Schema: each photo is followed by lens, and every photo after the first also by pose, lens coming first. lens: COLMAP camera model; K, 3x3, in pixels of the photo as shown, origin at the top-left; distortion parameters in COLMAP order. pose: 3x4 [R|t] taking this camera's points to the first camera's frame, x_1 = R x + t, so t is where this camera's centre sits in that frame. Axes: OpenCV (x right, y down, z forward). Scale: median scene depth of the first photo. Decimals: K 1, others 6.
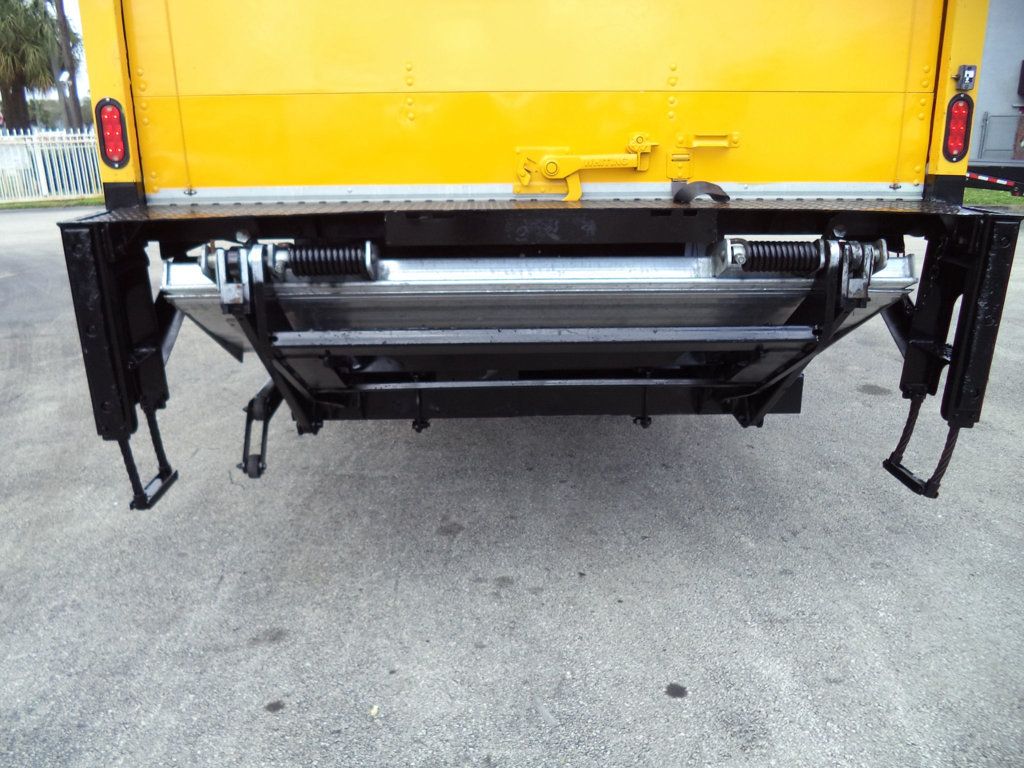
lens RADIAL K [[824.2, 0, 518.8], [0, 824.2, 367.1], [0, 0, 1]] dist [-0.030034, 0.004580]
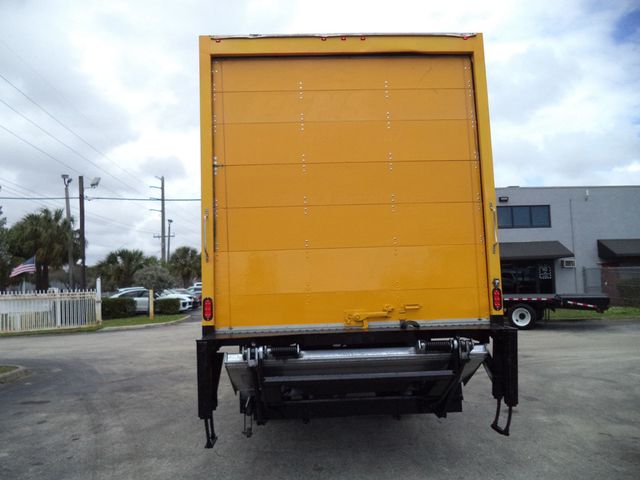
lens RADIAL K [[514.6, 0, 327.1], [0, 514.6, 239.0], [0, 0, 1]] dist [-0.028796, -0.004419]
pose [[0.999639, -0.024071, 0.011936, -0.074596], [0.026735, 0.935249, -0.352978, 0.122267], [-0.002667, 0.353170, 0.935555, -0.714187]]
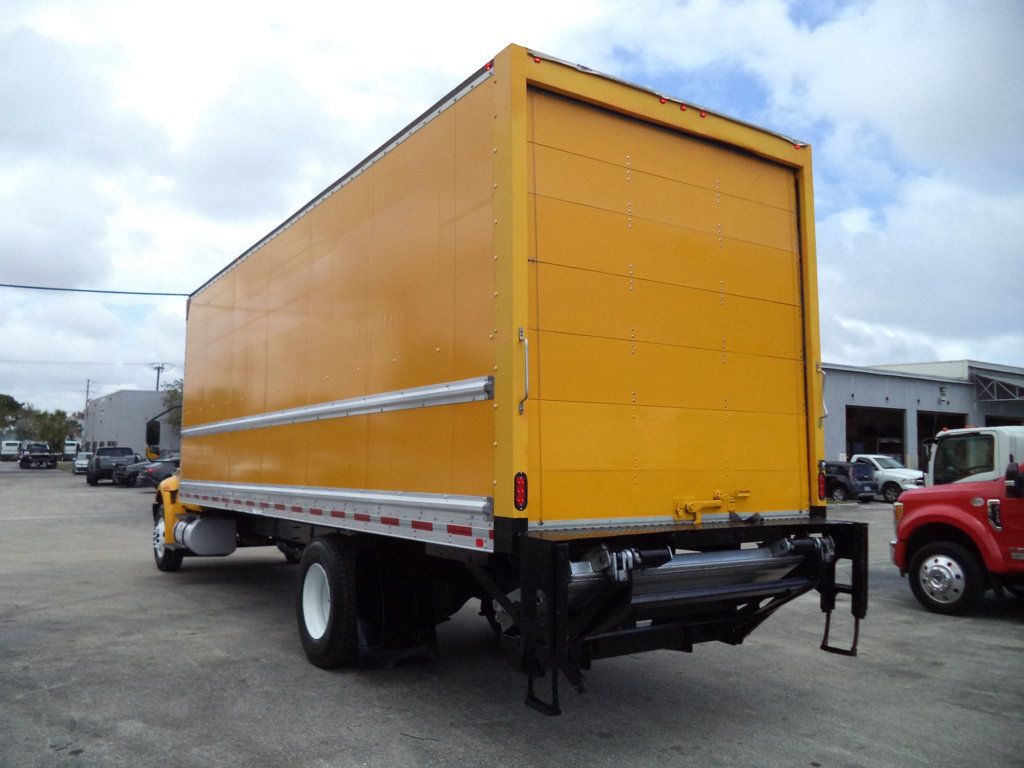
lens RADIAL K [[822.7, 0, 524.8], [0, 822.7, 383.7], [0, 0, 1]] dist [-0.012472, -0.004968]
pose [[0.850605, 0.062597, 0.522066, -1.286285], [0.124917, 0.940404, -0.316285, 0.055264], [-0.510751, 0.334249, 0.792093, -0.454973]]
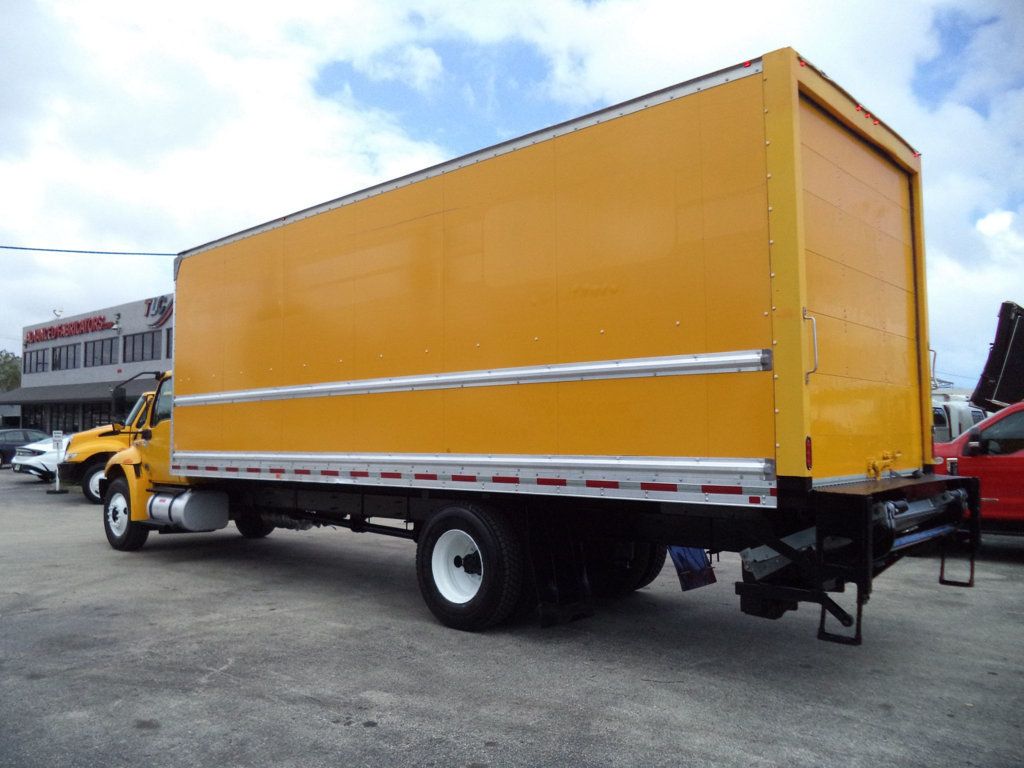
lens RADIAL K [[826.5, 0, 512.0], [0, 826.5, 384.0], [0, 0, 1]] dist [-0.016970, -0.002525]
pose [[0.708696, 0.046512, 0.703979, -2.187538], [0.181132, 0.952383, -0.245270, -0.073732], [-0.681866, 0.301335, 0.666525, 0.082789]]
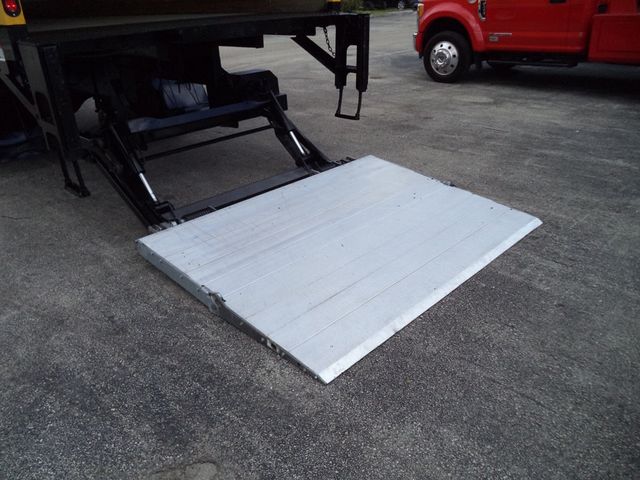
lens RADIAL K [[517.5, 0, 320.0], [0, 517.5, 240.0], [0, 0, 1]] dist [-0.048743, 0.001316]
pose [[0.725792, -0.319338, 0.609302, -0.752408], [0.211558, 0.946414, 0.244015, 0.080996], [-0.654576, -0.048201, 0.754458, -0.262252]]
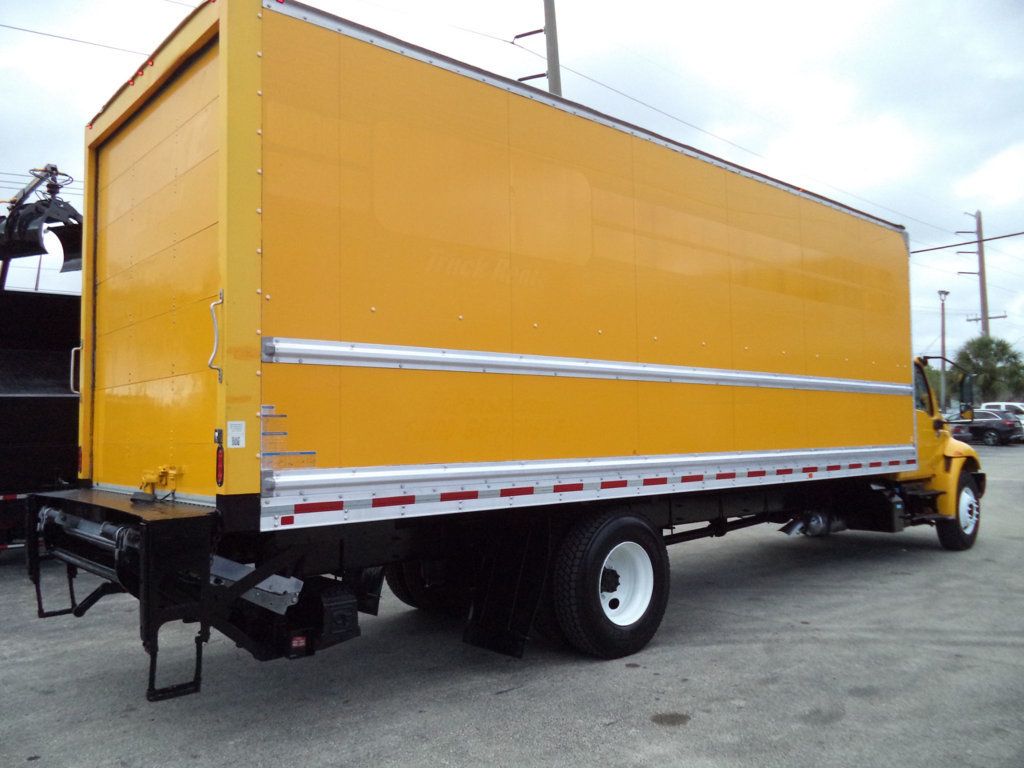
lens RADIAL K [[829.4, 0, 512.0], [0, 829.4, 384.0], [0, 0, 1]] dist [-0.011901, -0.006853]
pose [[0.635454, -0.049315, -0.770563, 2.009331], [-0.187347, 0.958290, -0.215827, -0.189229], [0.749066, 0.281511, 0.599710, 0.380941]]
